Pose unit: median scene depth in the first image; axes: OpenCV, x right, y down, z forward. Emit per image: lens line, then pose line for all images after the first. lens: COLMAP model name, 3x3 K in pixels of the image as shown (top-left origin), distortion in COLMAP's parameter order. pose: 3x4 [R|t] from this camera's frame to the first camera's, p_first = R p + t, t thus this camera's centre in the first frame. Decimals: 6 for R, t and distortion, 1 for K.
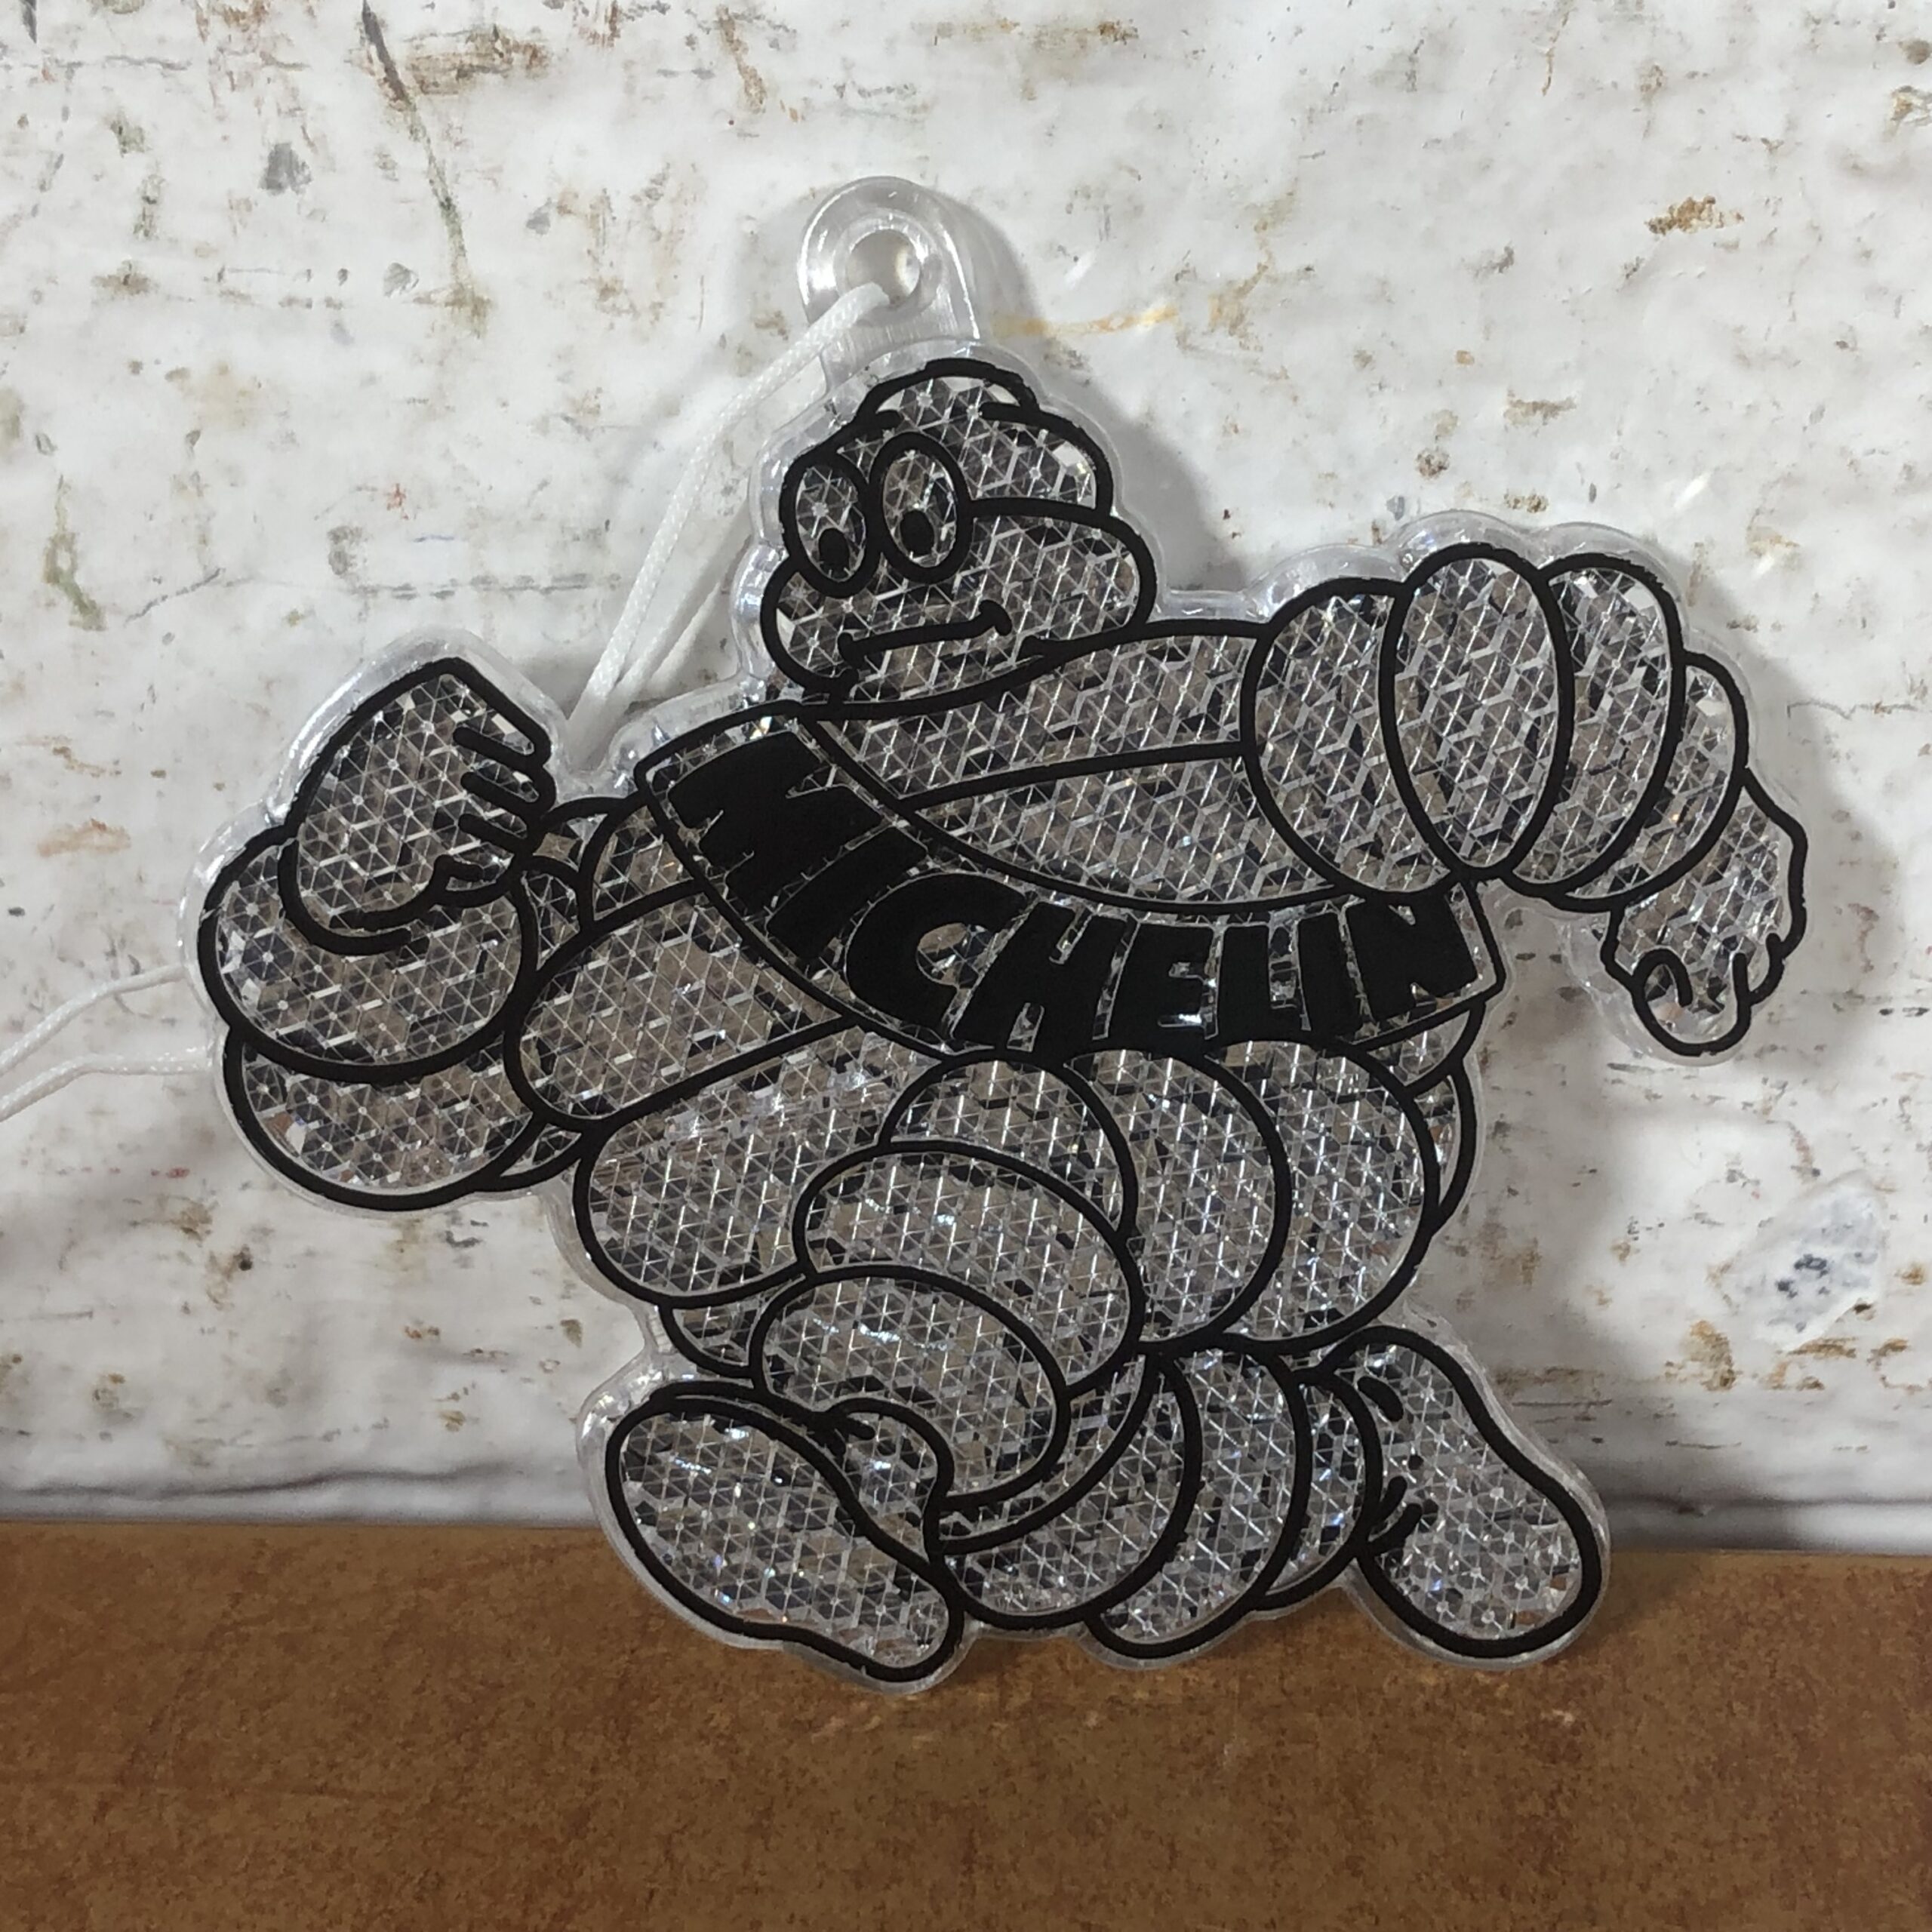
lens RADIAL K [[4744.8, 0, 957.2], [0, 4744.8, 898.3], [0, 0, 1]] dist [0.365285, -3.019789]
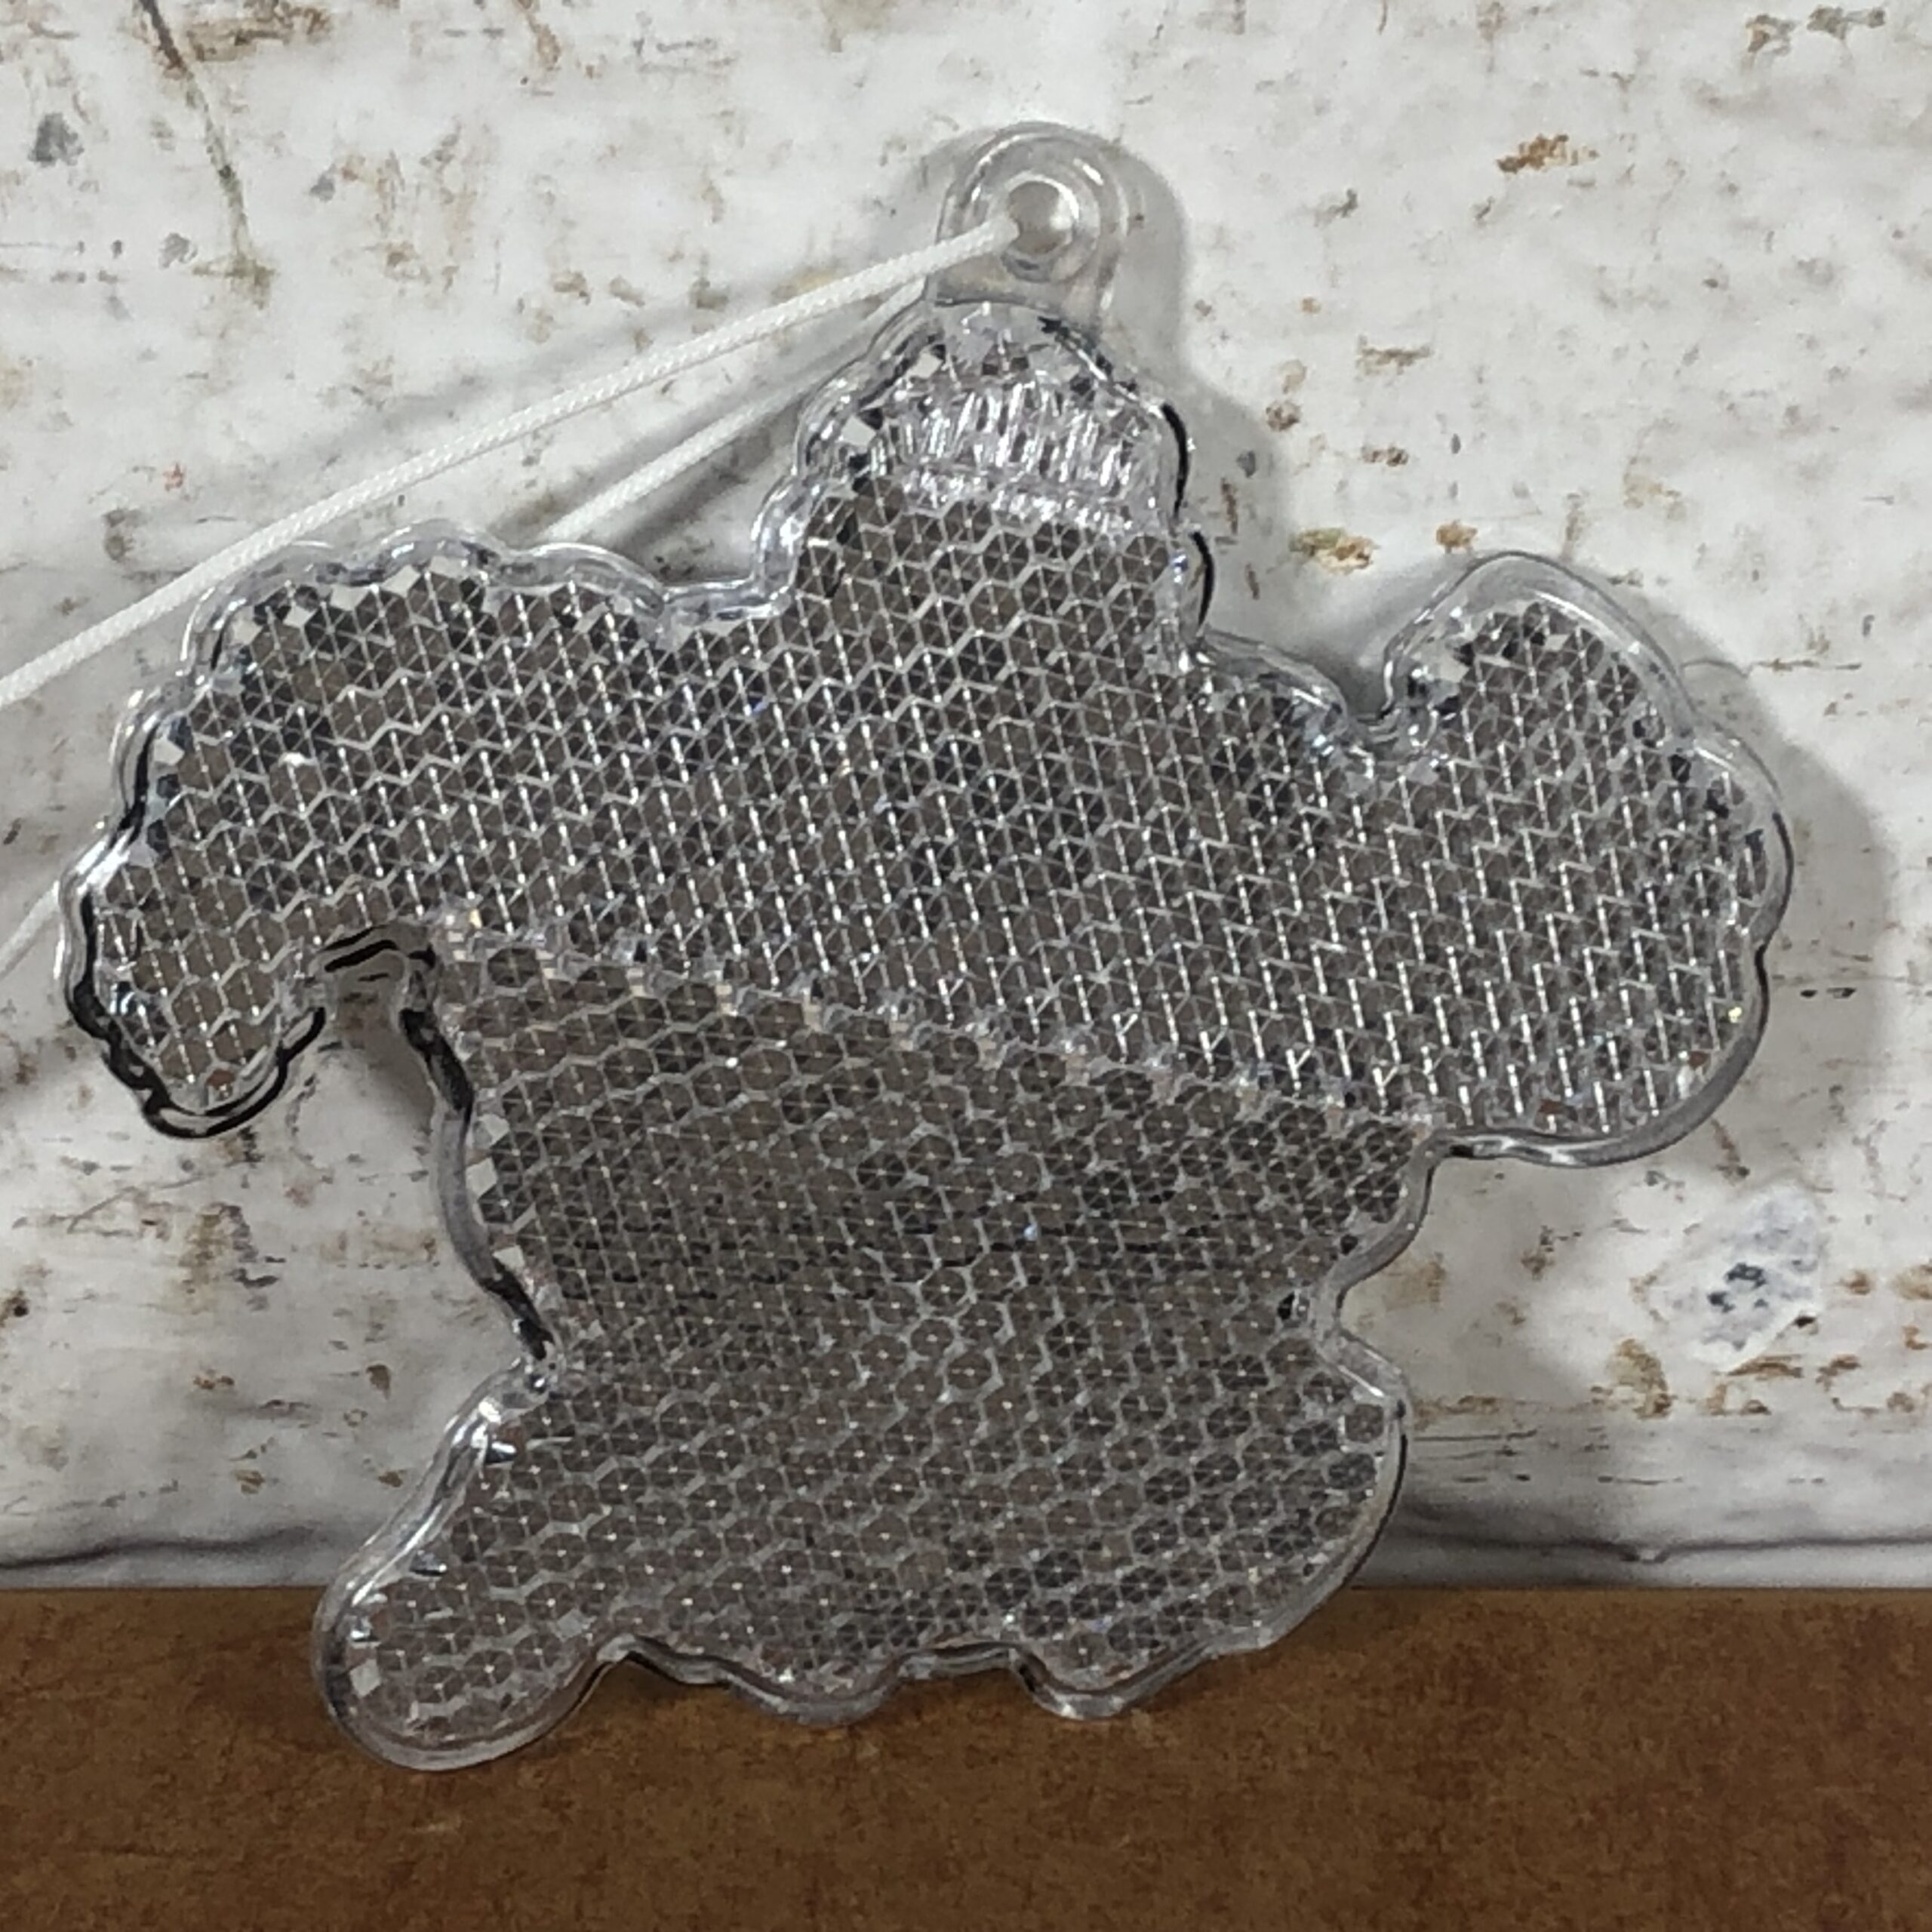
lens RADIAL K [[8127.9, 0, 935.4], [0, 8127.9, 864.0], [0, 0, 1]] dist [0.330589, -2.610131]
pose [[0.999750, -0.021591, -0.005865, 0.039865], [0.021591, 0.999767, 0.000034, -0.005044], [0.005863, -0.000160, 0.999983, -0.608422]]
